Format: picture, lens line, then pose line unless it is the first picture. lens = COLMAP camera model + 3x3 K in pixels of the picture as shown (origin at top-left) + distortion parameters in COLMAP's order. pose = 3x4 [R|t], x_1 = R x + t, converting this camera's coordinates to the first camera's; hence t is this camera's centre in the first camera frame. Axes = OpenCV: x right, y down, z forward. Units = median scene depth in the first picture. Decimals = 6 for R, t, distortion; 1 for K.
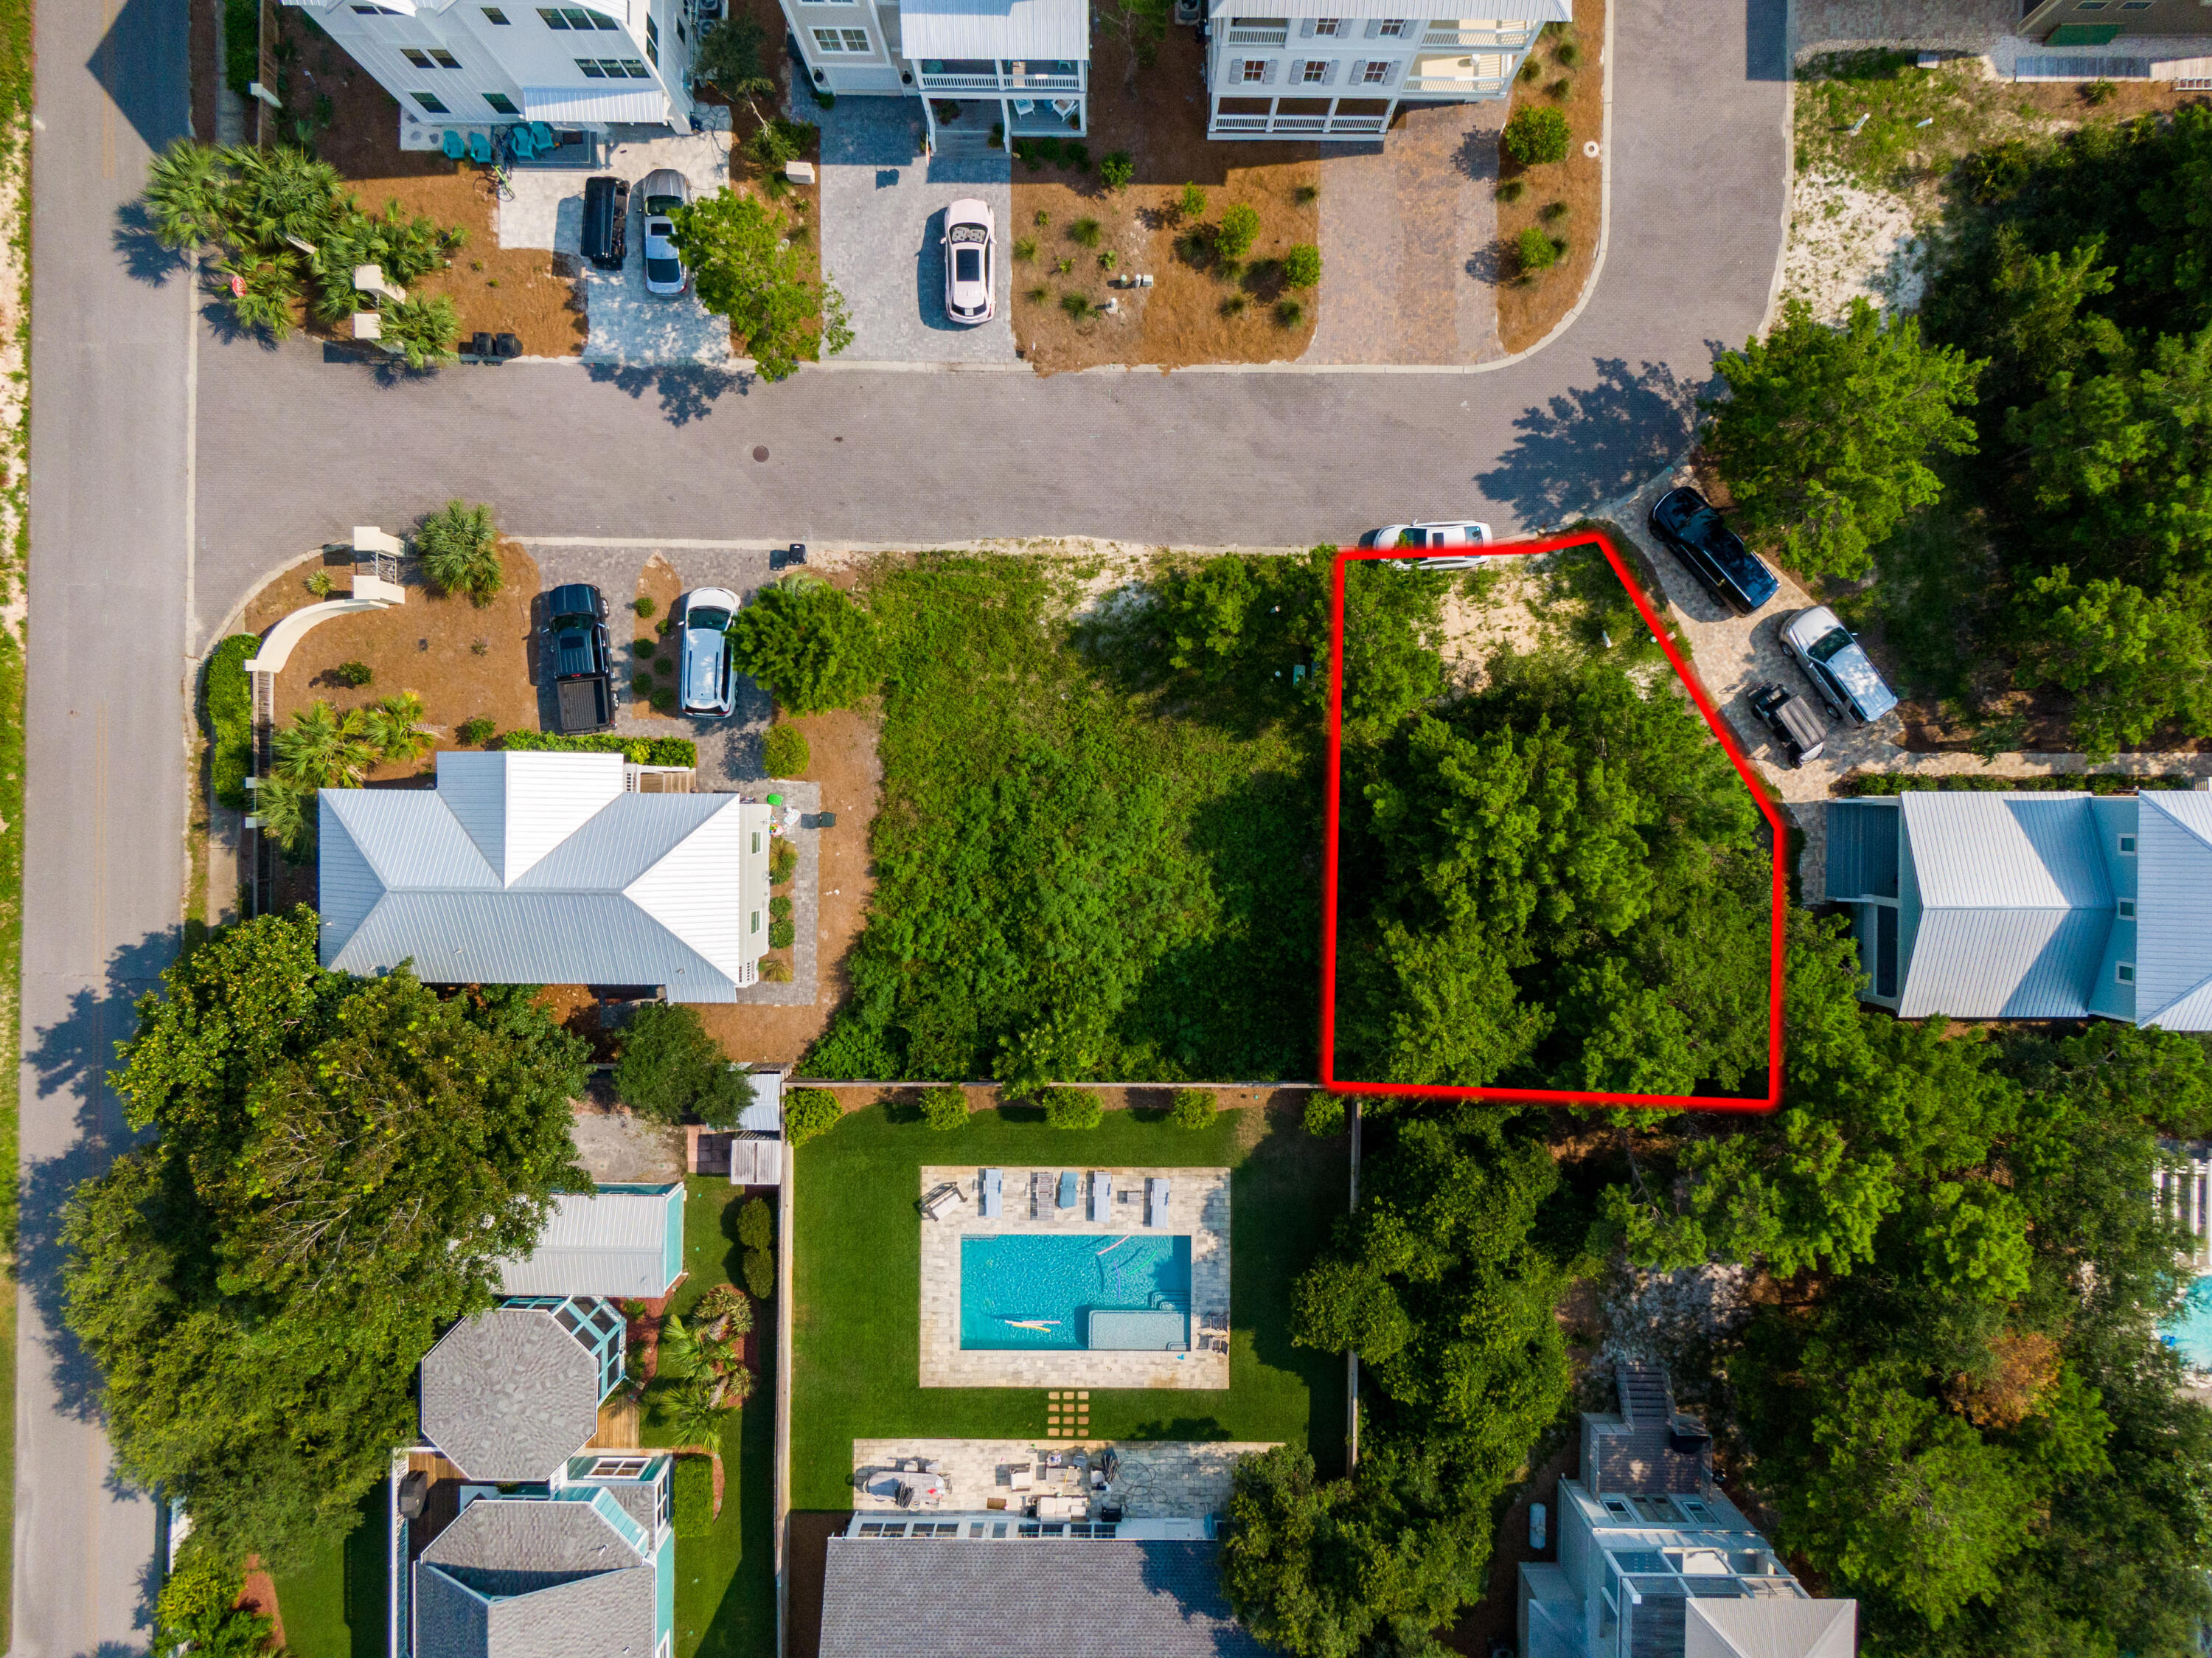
lens RADIAL K [[1584.4, 0, 1111.4], [0, 1584.4, 830.4], [0, 0, 1]] dist [0.065434, -0.102502]
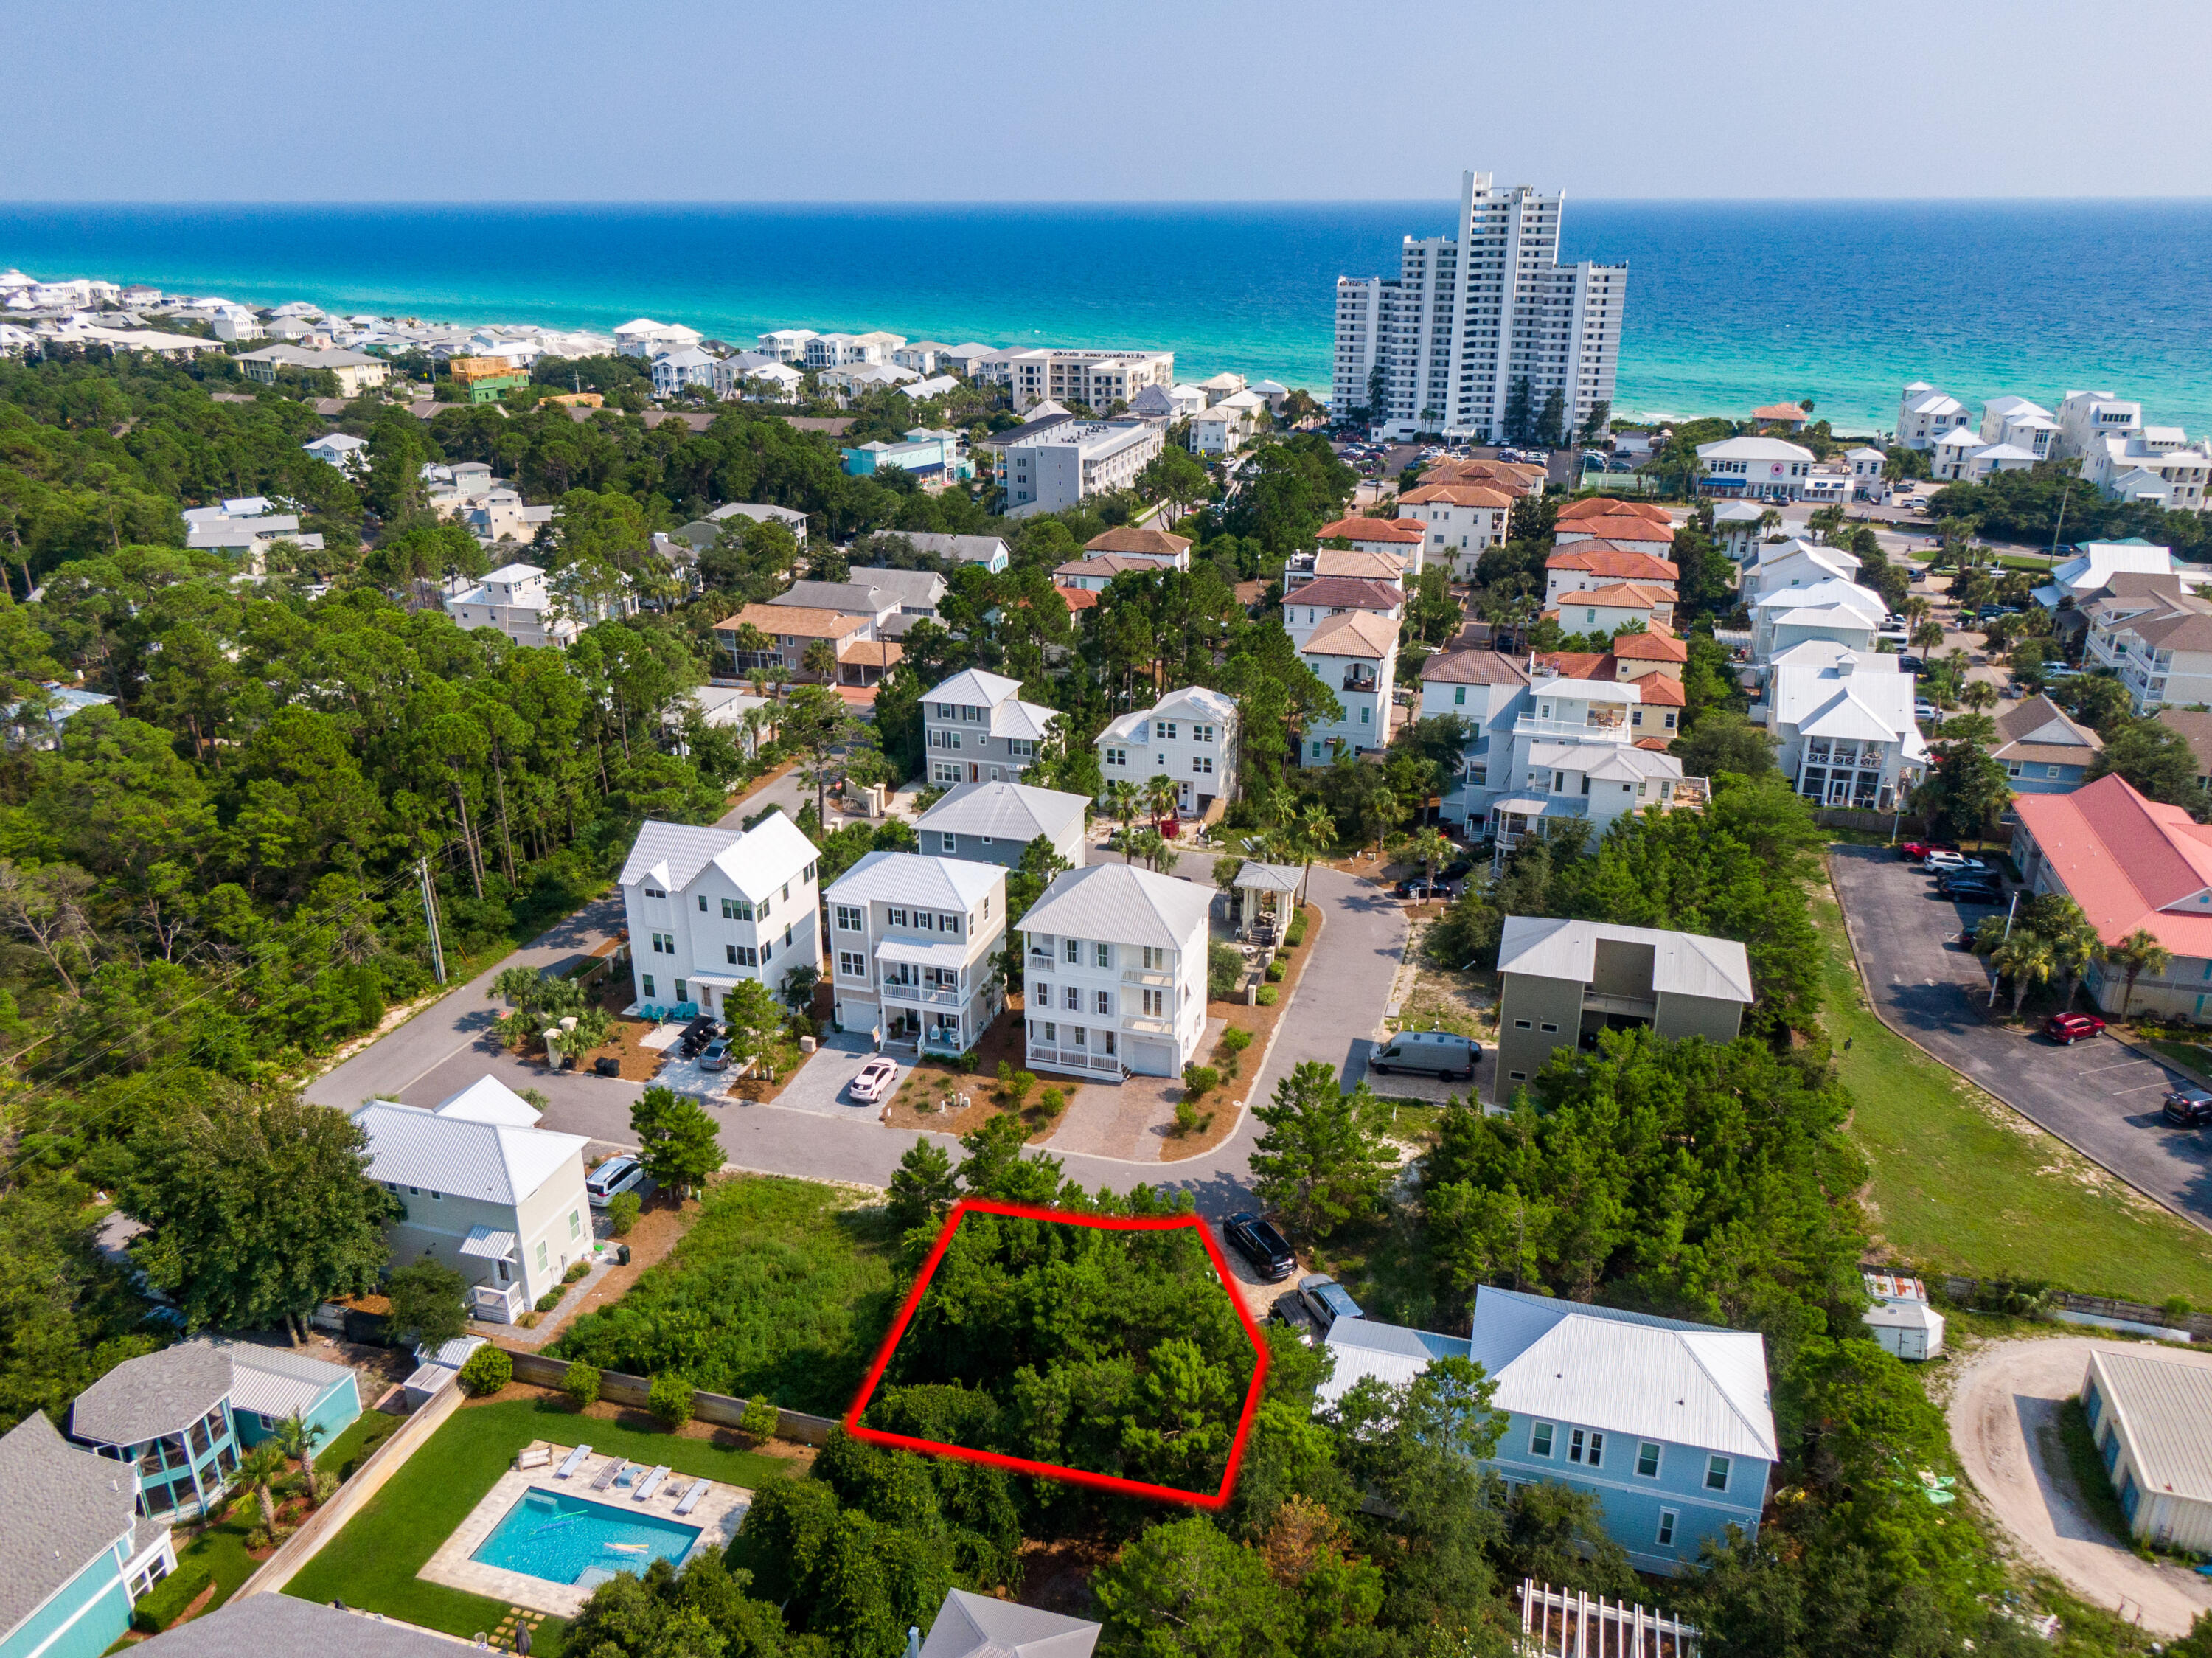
lens RADIAL K [[1600.9, 0, 1110.9], [0, 1600.9, 826.2], [0, 0, 1]] dist [0.064418, -0.107974]
pose [[0.960633, 0.098477, -0.259783, 0.584990], [-0.277818, 0.335398, -0.900181, 1.052918], [-0.001516, 0.936915, 0.349553, 0.123805]]
